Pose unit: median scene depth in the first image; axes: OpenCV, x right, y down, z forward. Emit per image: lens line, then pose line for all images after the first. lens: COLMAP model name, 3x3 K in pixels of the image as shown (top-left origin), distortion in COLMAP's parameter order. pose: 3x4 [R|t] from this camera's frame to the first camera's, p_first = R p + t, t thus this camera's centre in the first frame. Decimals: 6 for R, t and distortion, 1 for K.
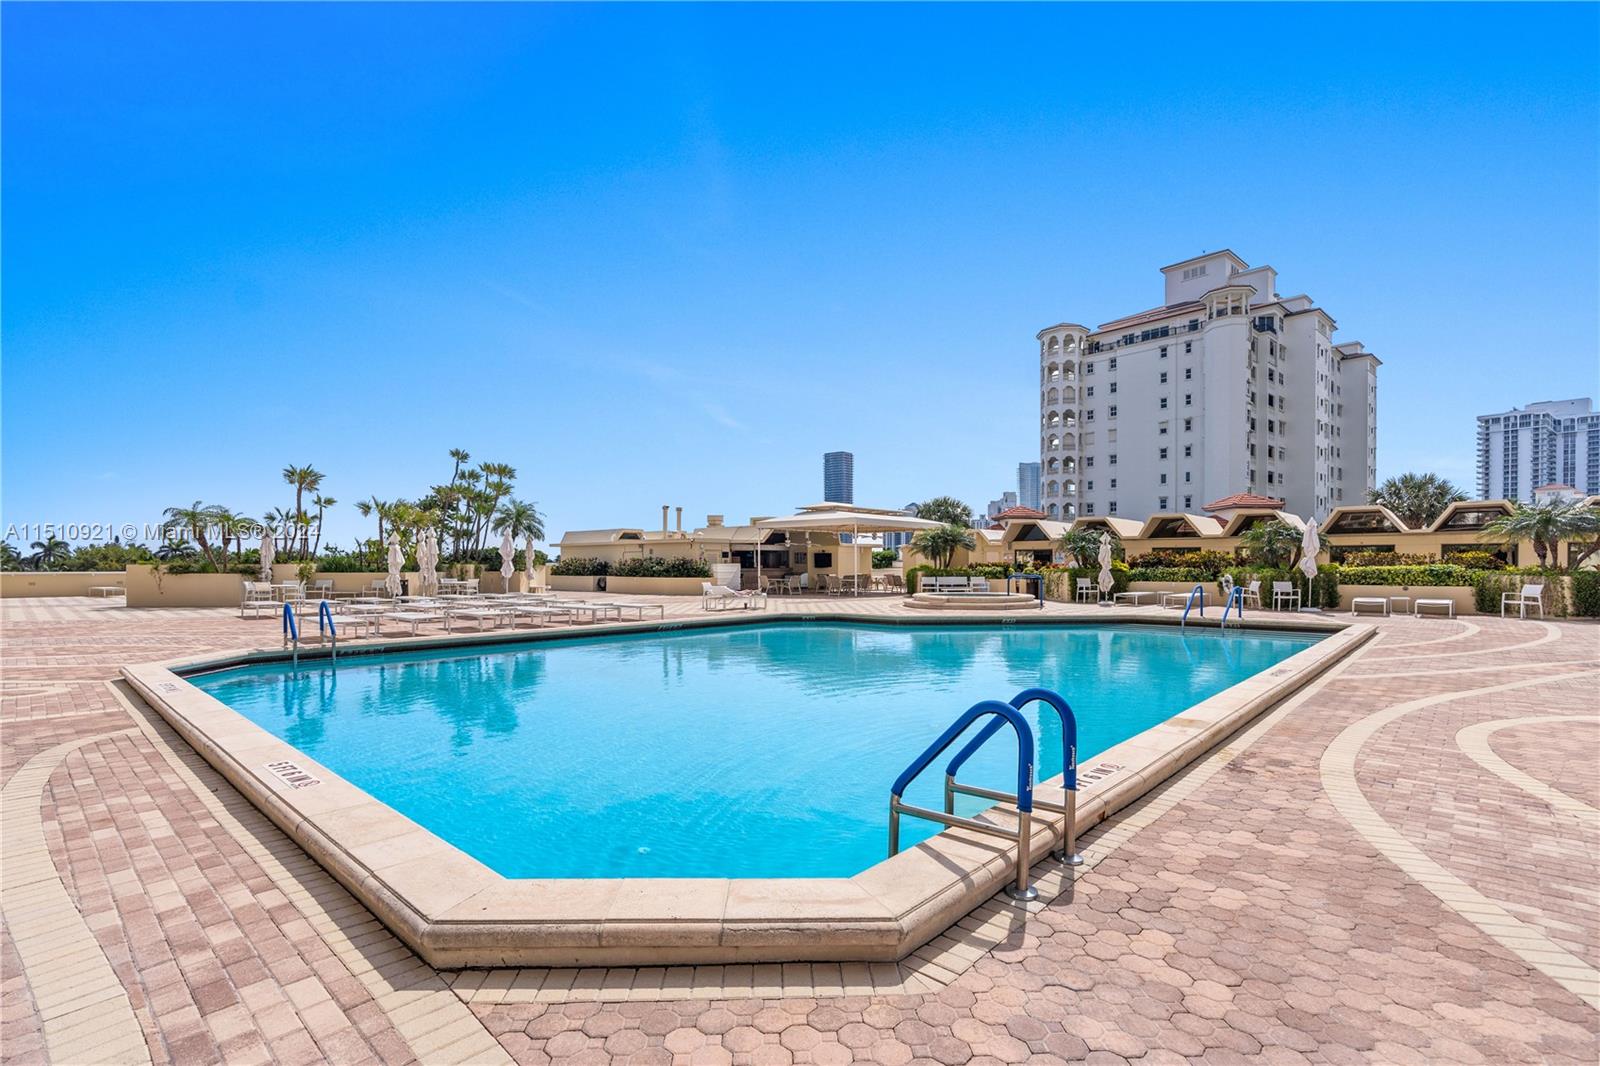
lens RADIAL K [[736.4, 0, 803.7], [0, 736.4, 576.7], [0, 0, 1]] dist [0.001086, 0.000022]
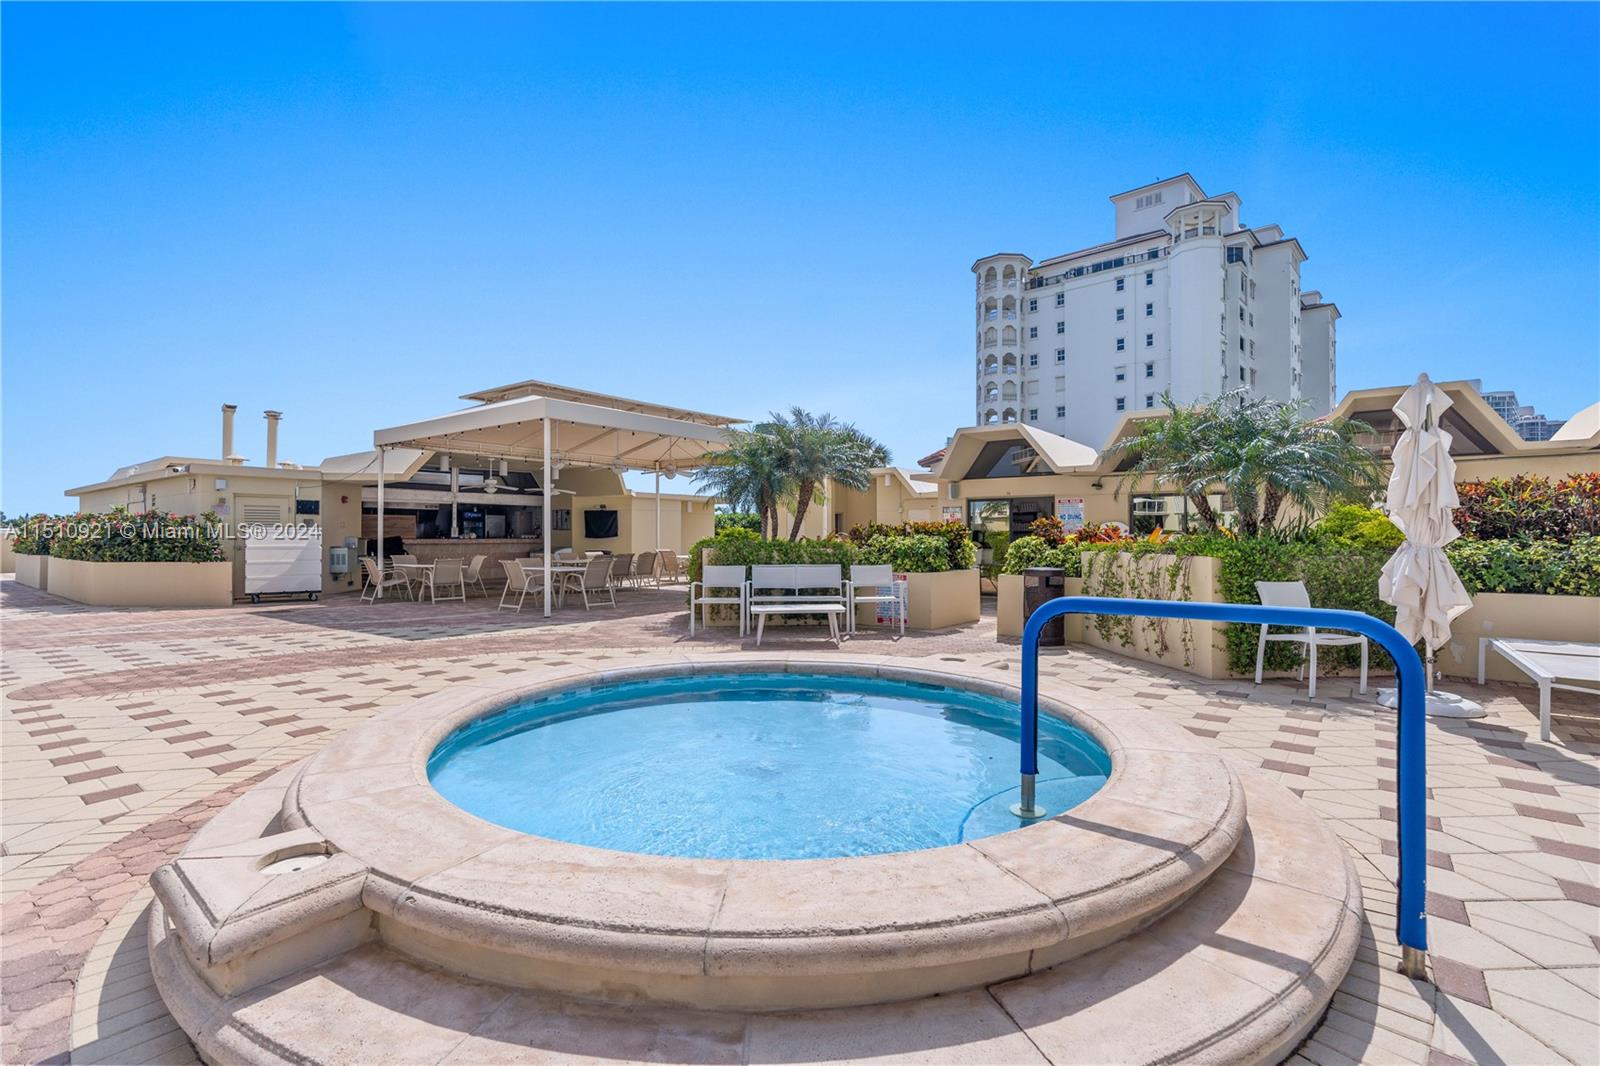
lens RADIAL K [[736.4, 0, 798.8], [0, 736.4, 534.7], [0, 0, 1]] dist [0.001086, 0.000022]
pose [[0.996368, 0.002891, 0.085103, 0.050554], [-0.001336, 0.999831, -0.018321, -0.002191], [-0.085142, 0.018141, 0.996204, 0.193861]]
